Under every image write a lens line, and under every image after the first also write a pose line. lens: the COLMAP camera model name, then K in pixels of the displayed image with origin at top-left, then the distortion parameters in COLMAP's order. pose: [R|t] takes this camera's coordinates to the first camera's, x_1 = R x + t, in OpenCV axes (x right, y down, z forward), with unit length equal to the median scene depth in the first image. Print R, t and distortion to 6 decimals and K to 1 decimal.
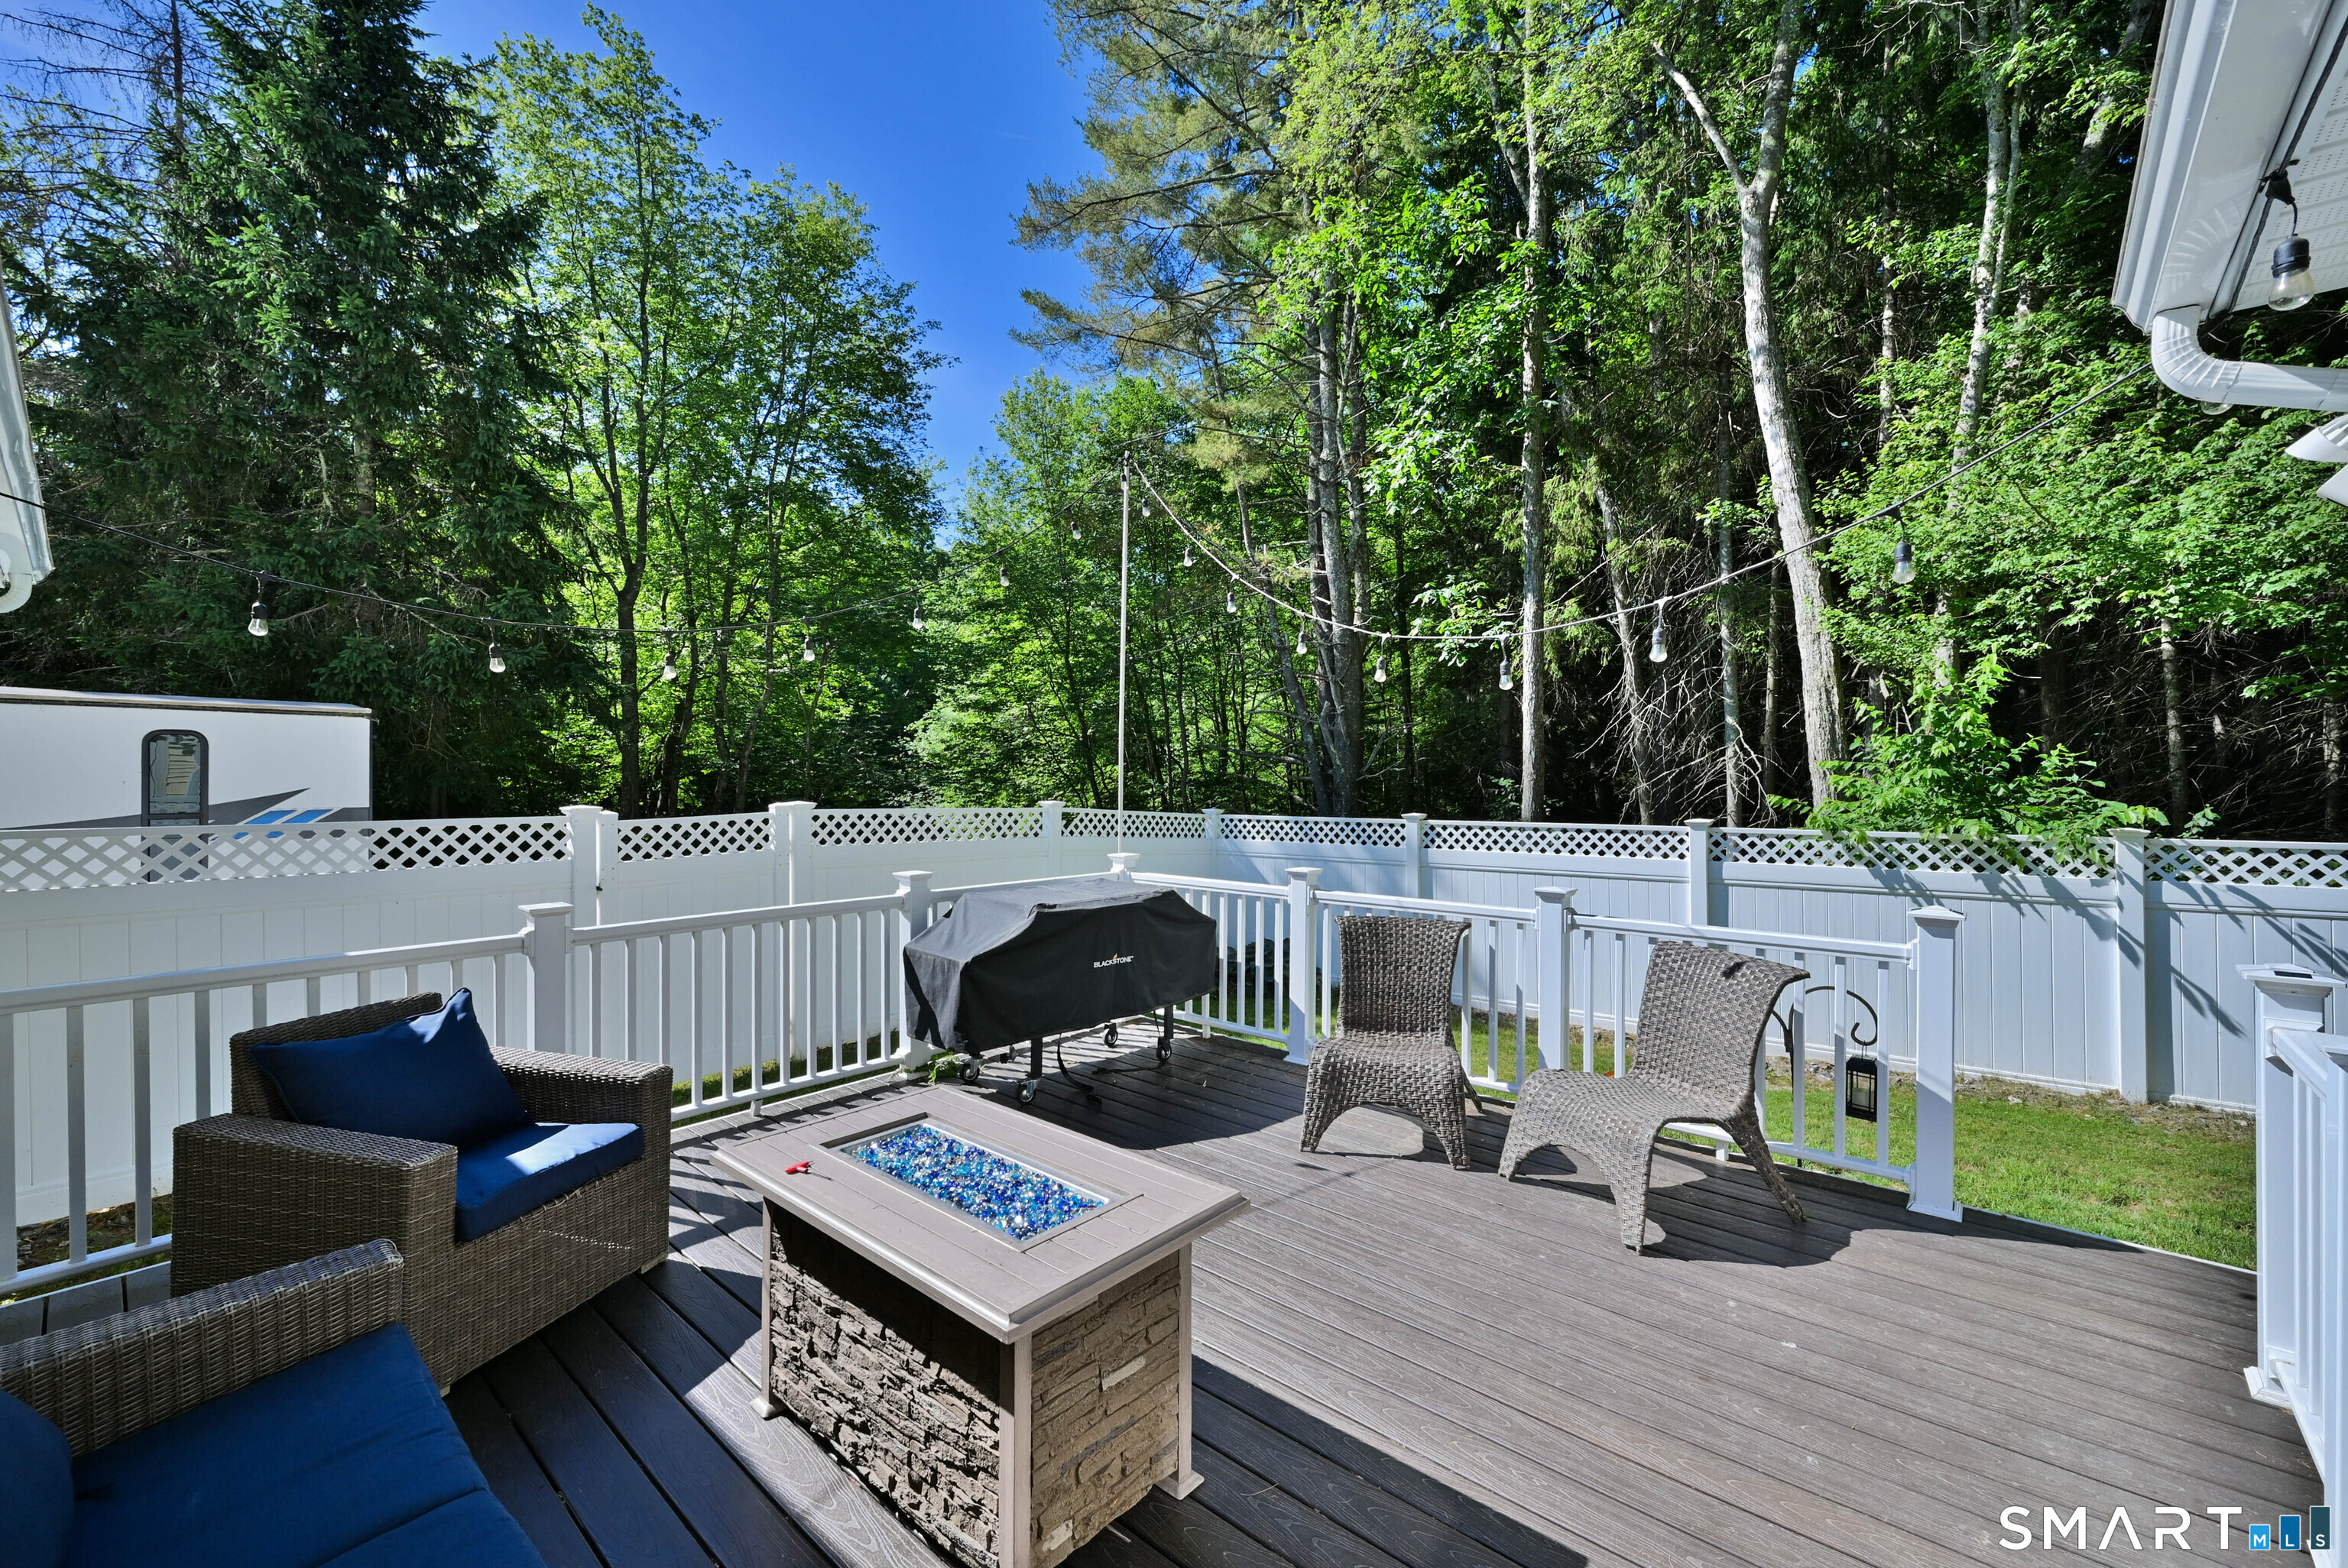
lens RADIAL K [[922.2, 0, 1179.6], [0, 922.2, 782.0], [0, 0, 1]] dist [-0.000461, 0.000560]
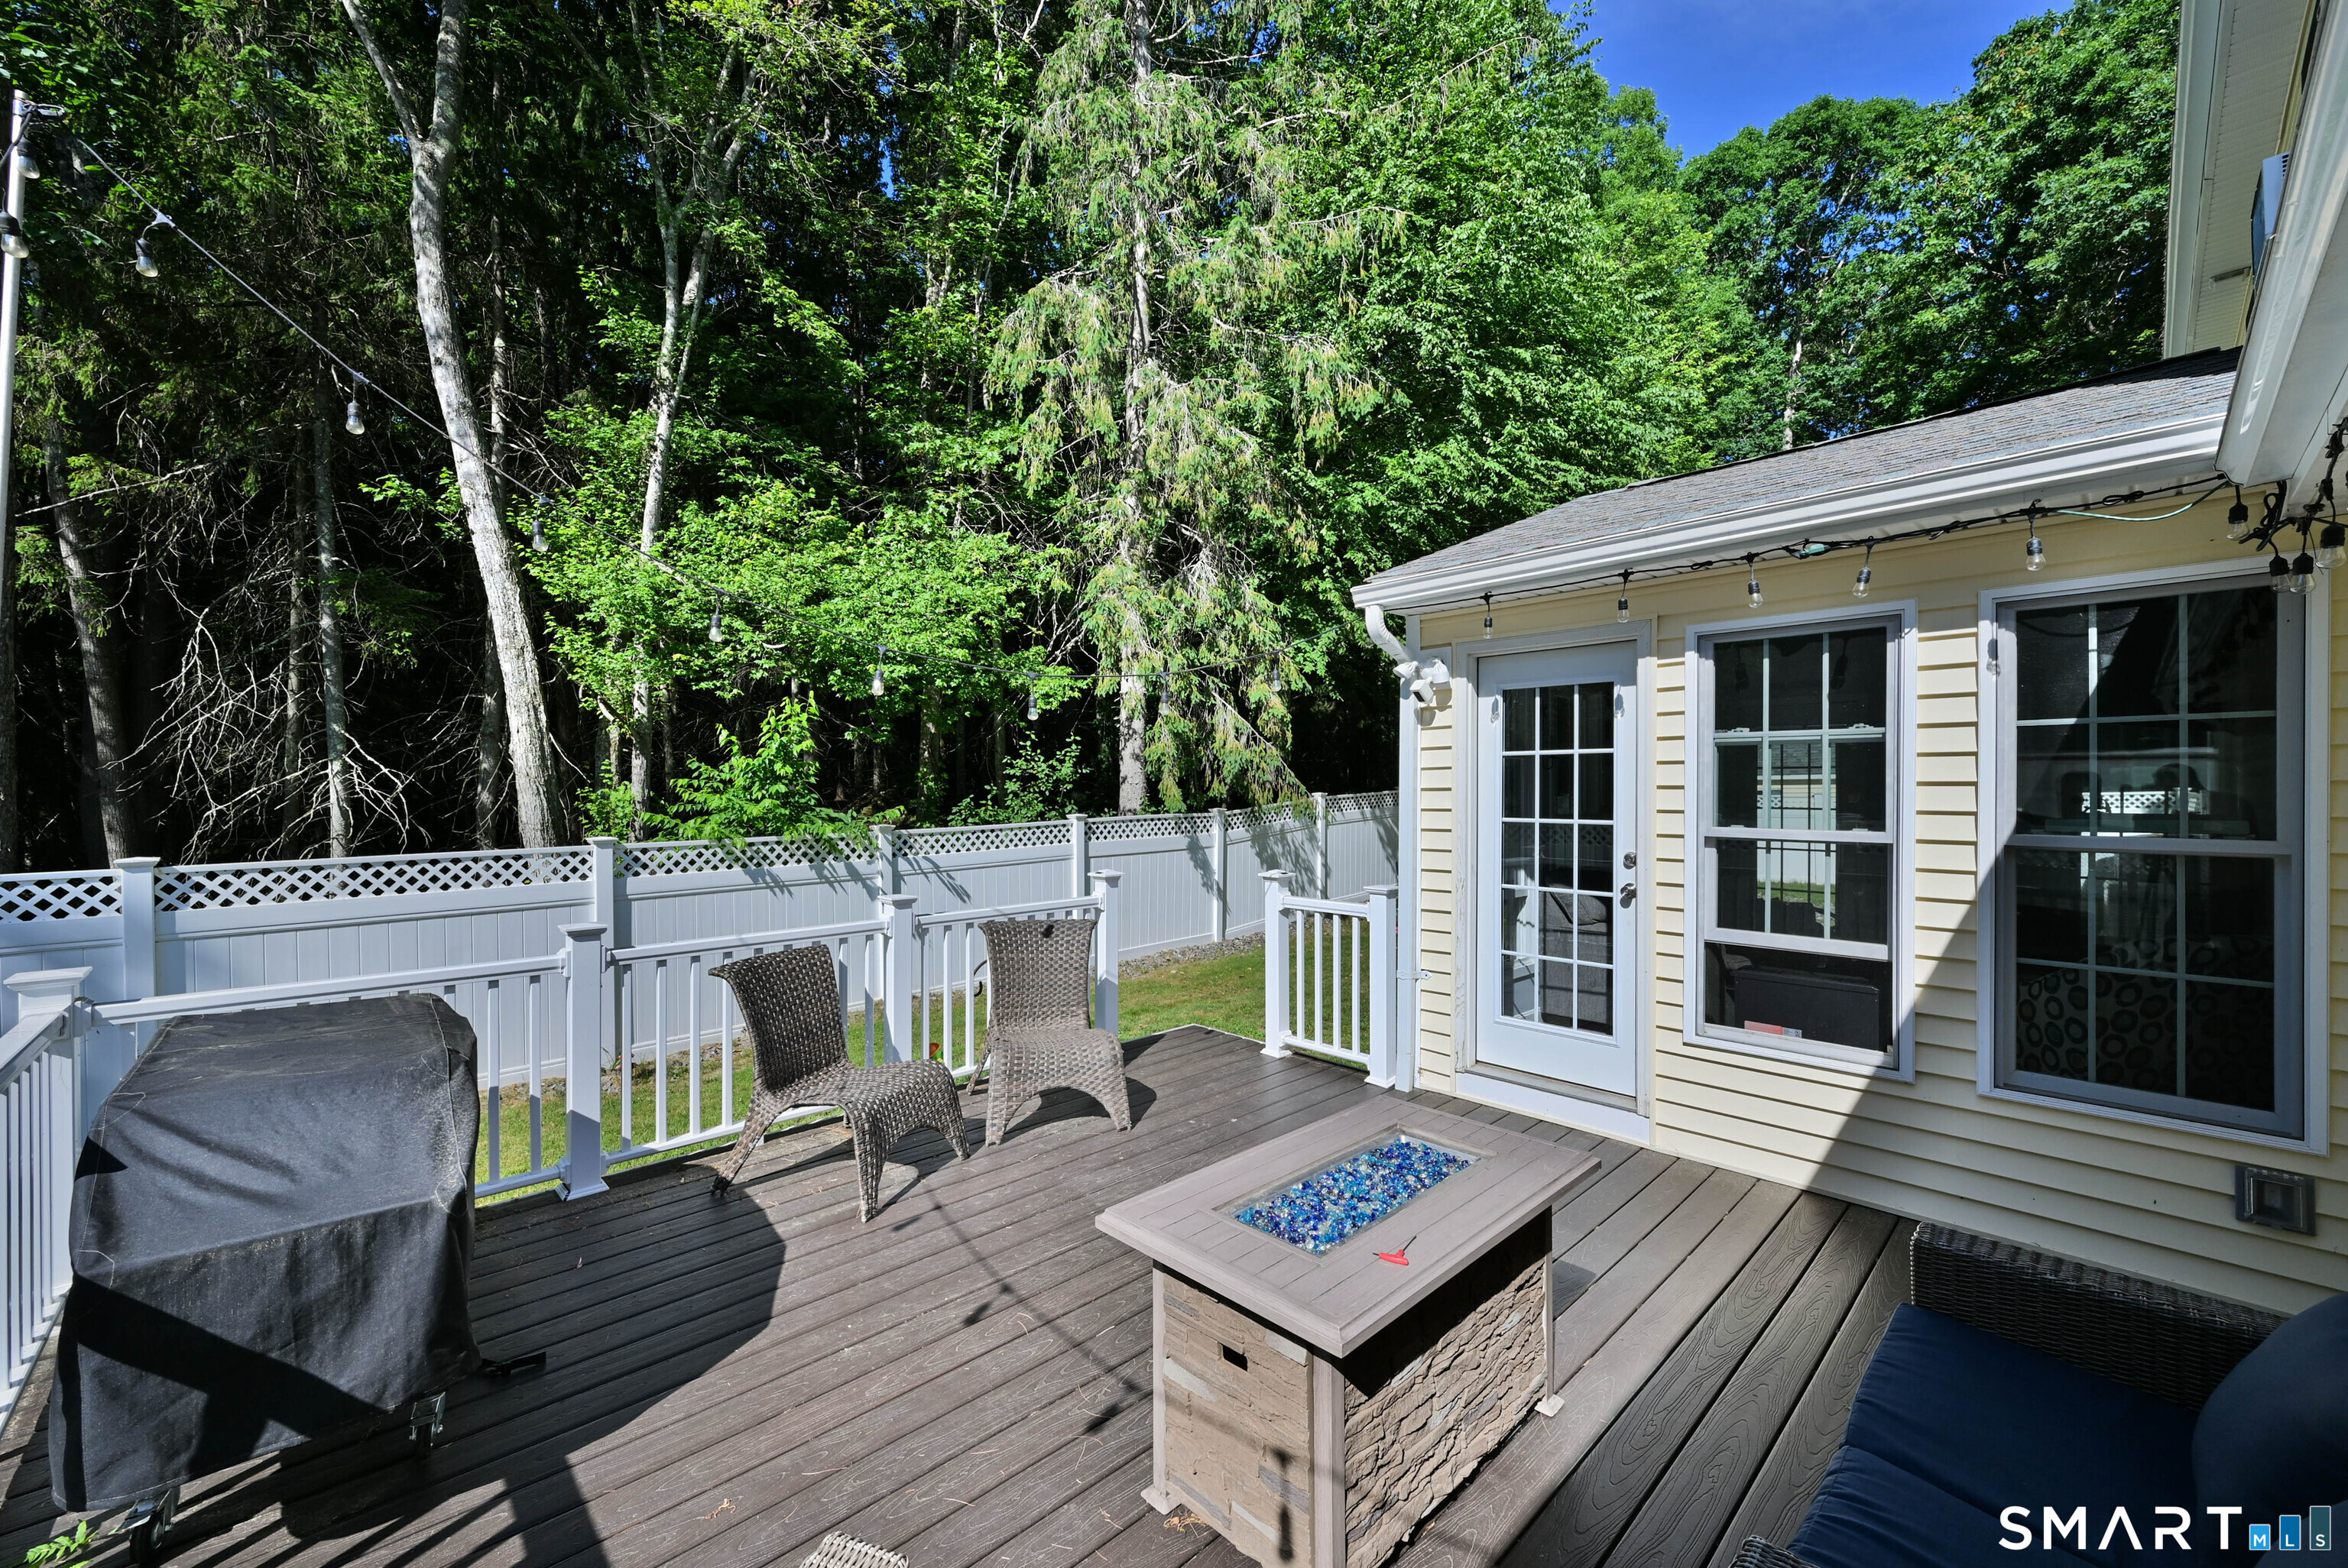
lens RADIAL K [[922.2, 0, 1179.4], [0, 922.2, 781.4], [0, 0, 1]] dist [-0.000461, 0.000560]
pose [[0.098683, 0.006598, 0.995097, -0.357972], [0.018862, 0.999786, -0.008500, 0.002747], [-0.994940, 0.019608, 0.098538, 0.327953]]
